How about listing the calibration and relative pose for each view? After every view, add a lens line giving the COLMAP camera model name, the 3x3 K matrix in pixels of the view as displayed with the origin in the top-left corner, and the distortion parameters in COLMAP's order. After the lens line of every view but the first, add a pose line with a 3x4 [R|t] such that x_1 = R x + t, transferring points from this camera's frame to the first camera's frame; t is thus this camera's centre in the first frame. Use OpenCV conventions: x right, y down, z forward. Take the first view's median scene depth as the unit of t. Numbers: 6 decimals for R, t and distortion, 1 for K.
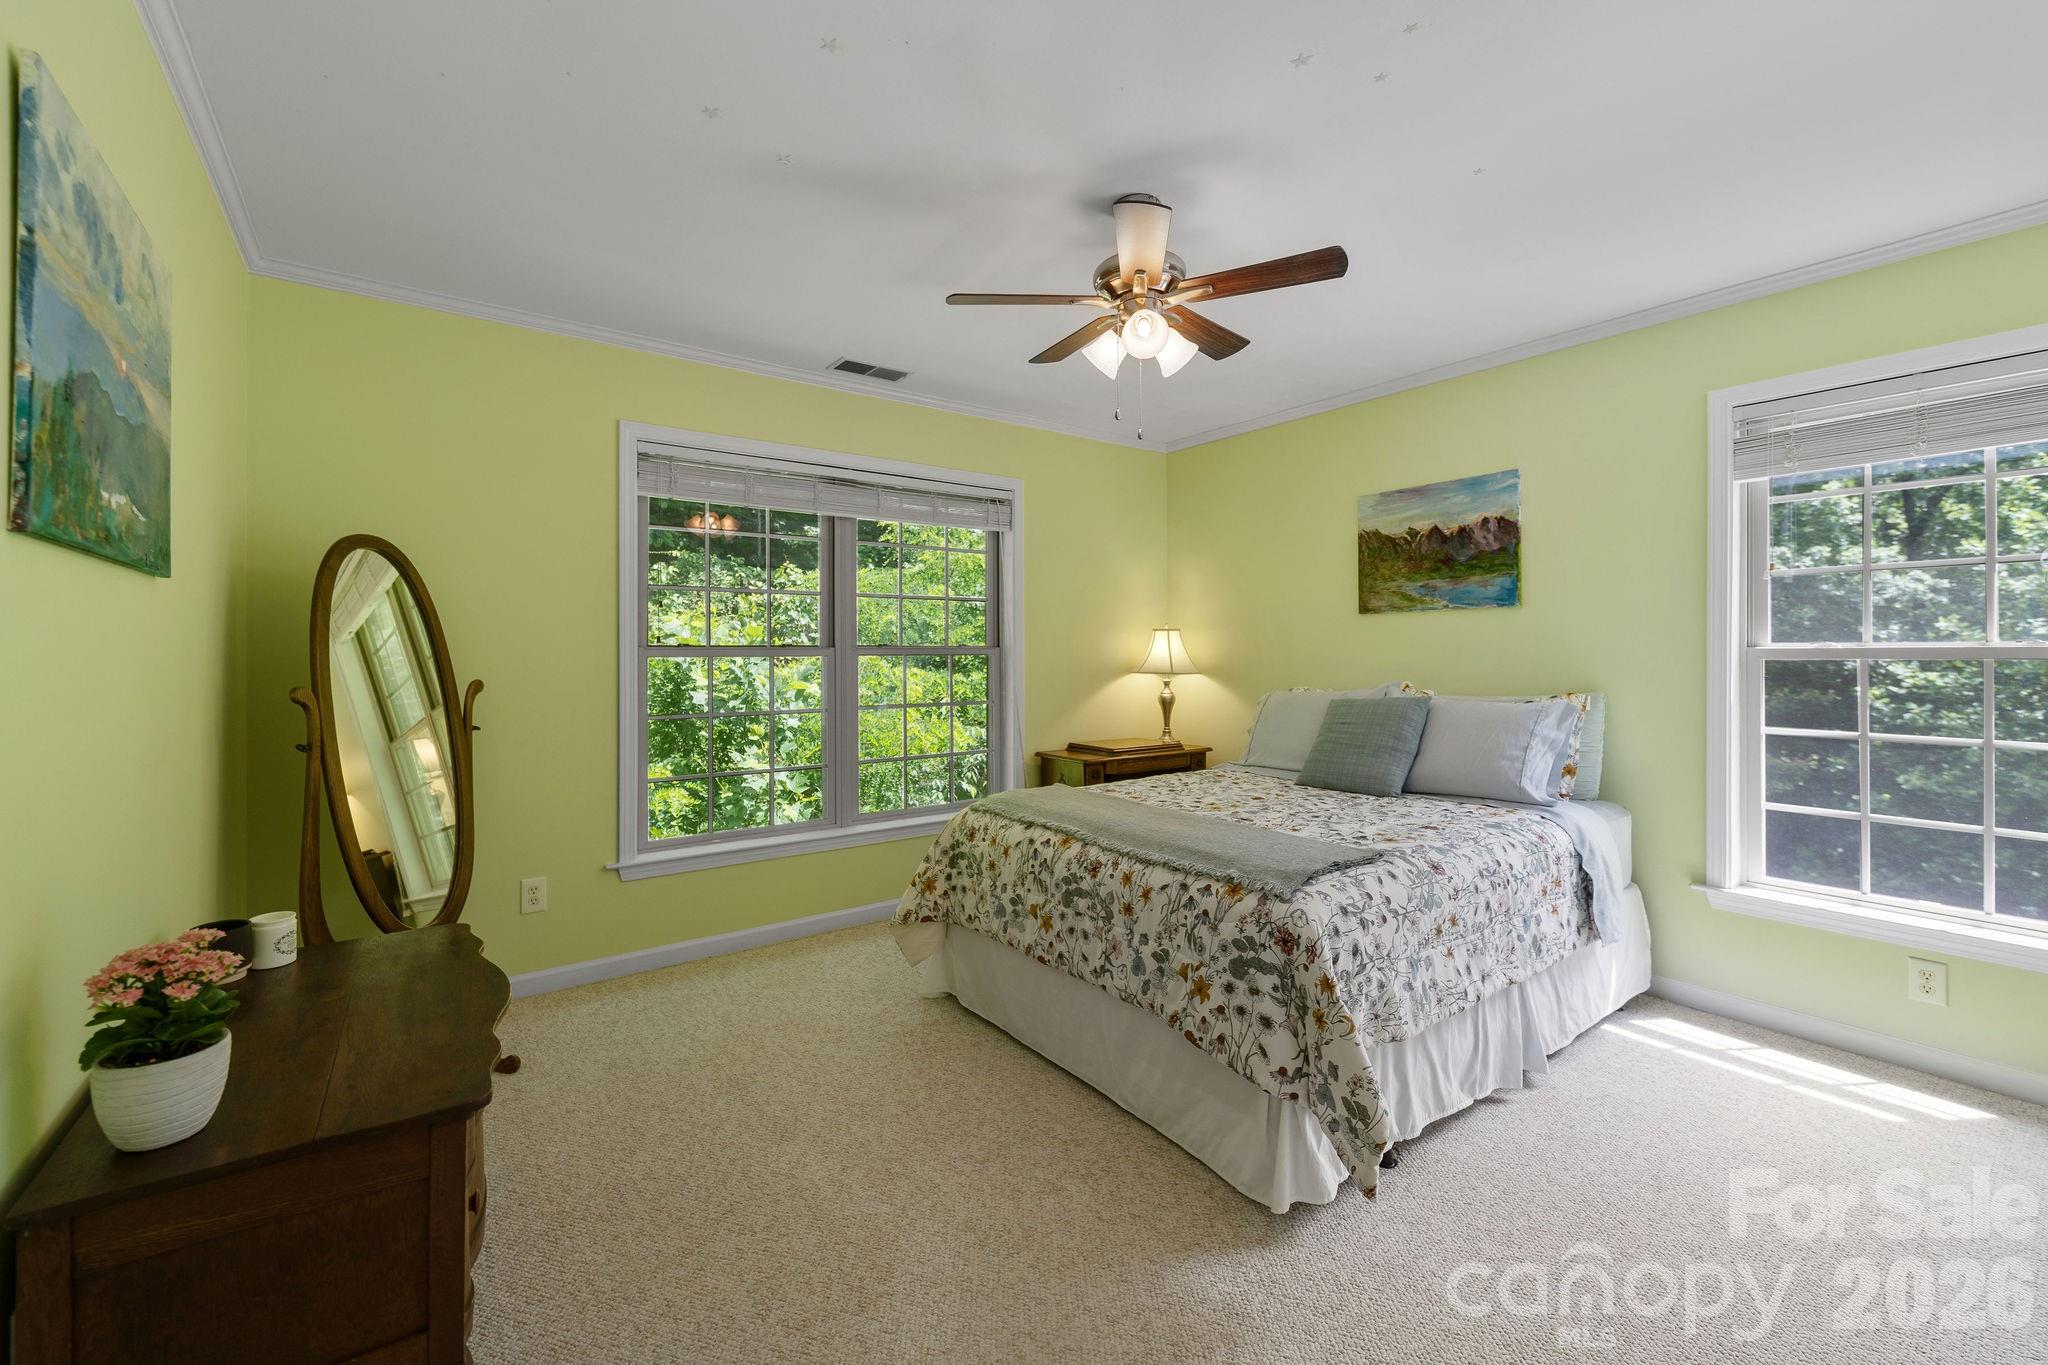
lens RADIAL K [[828.8, 0, 1039.3], [0, 828.8, 654.0], [0, 0, 1]] dist [0.004864, -0.002986]
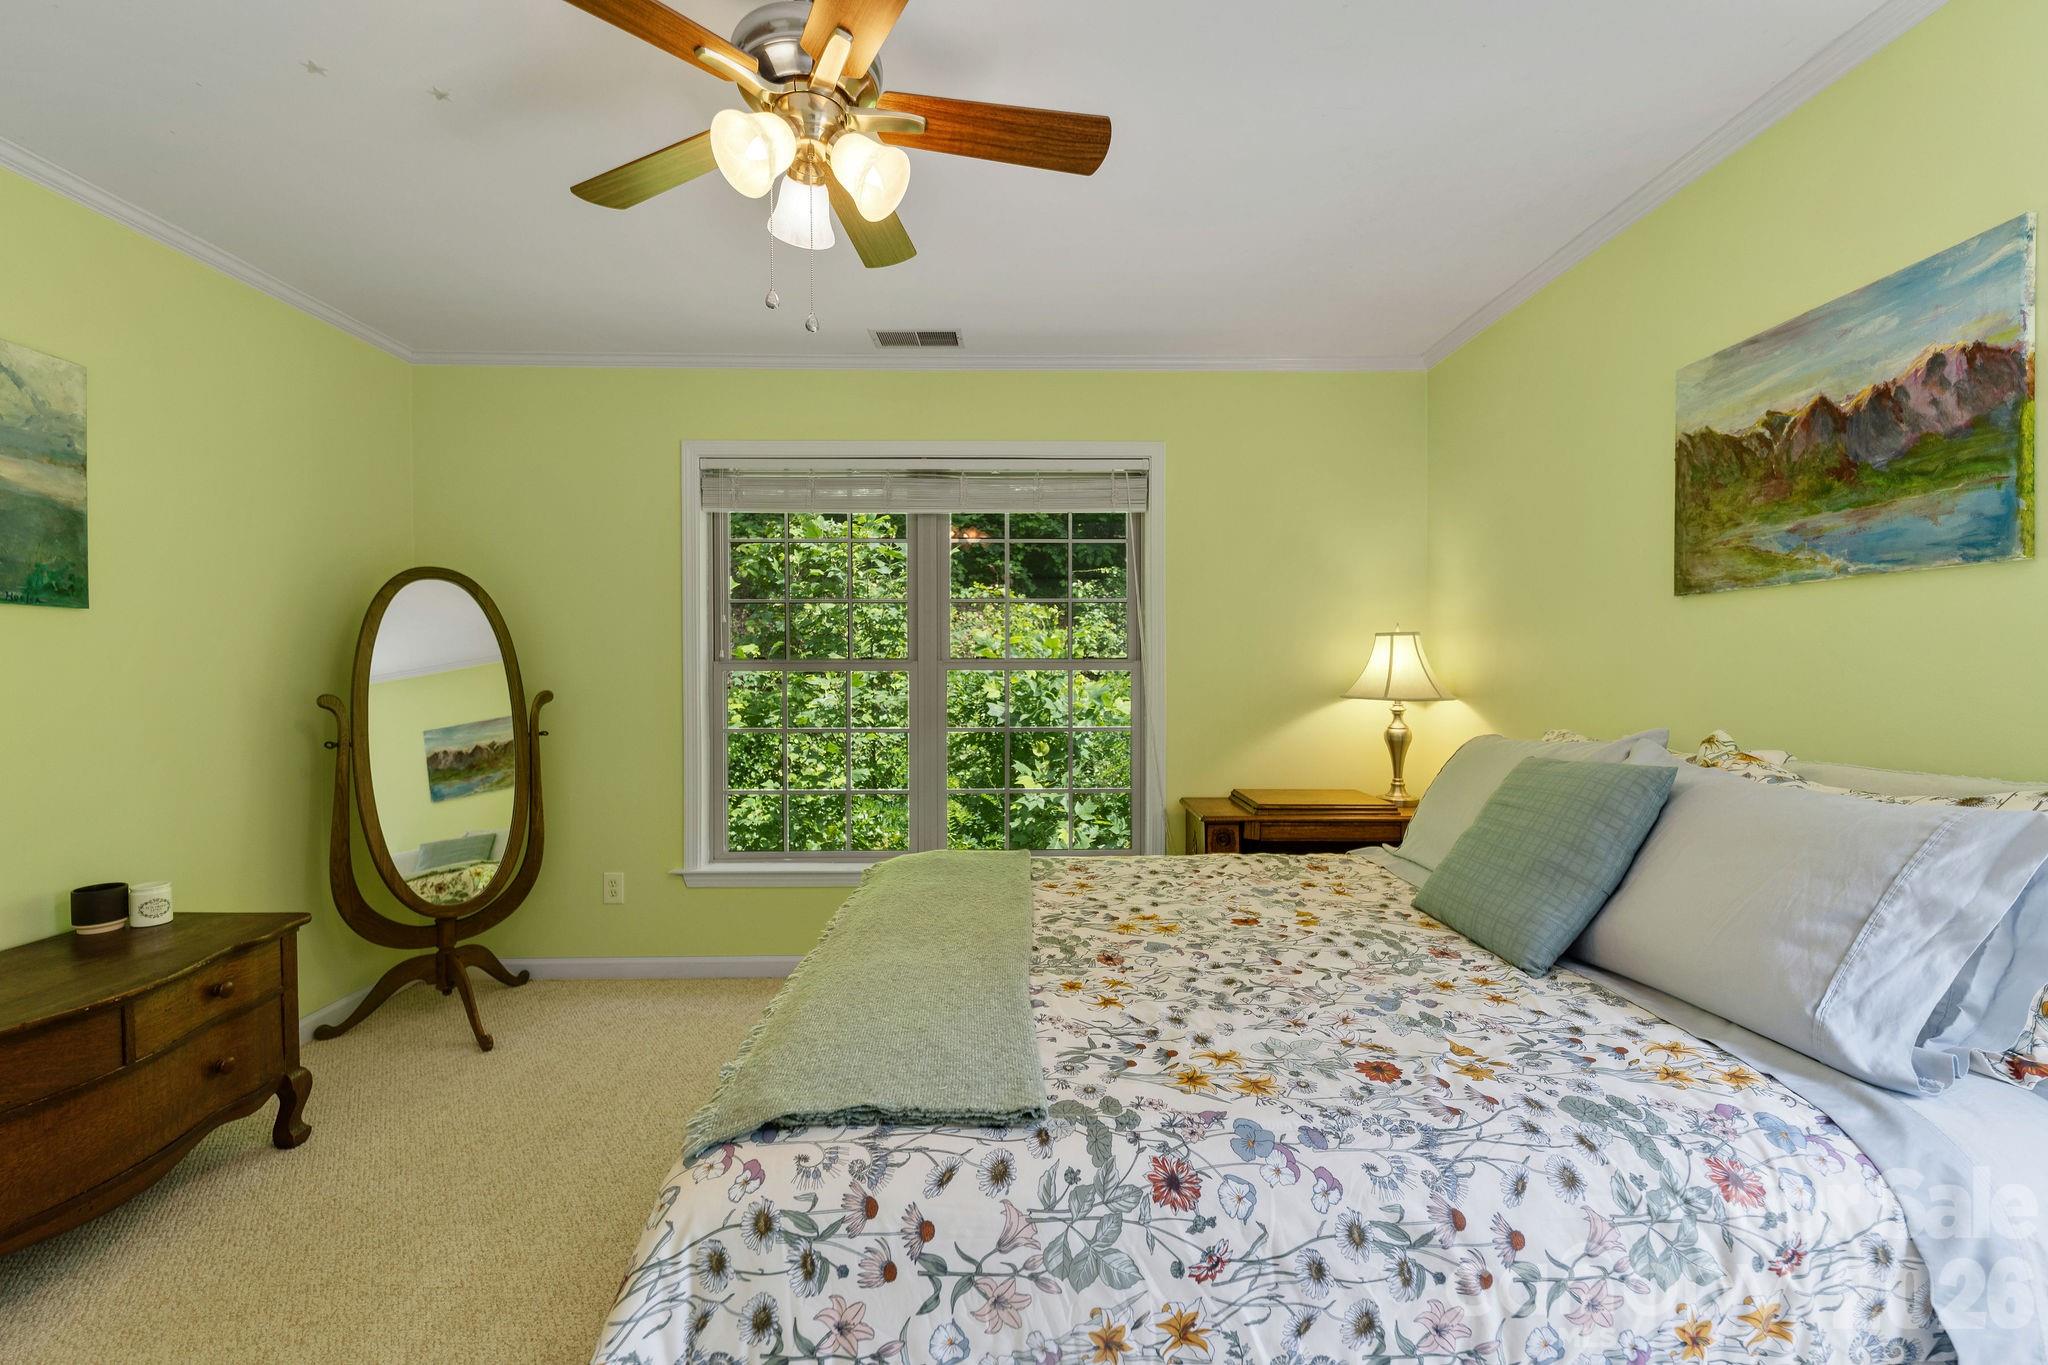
lens RADIAL K [[828.8, 0, 1017.9], [0, 828.8, 678.2], [0, 0, 1]] dist [0.004864, -0.002986]
pose [[0.811934, 0.011250, -0.583641, 0.392104], [-0.002116, 0.999864, 0.016328, -0.004310], [0.583745, -0.012023, 0.811848, 0.365565]]
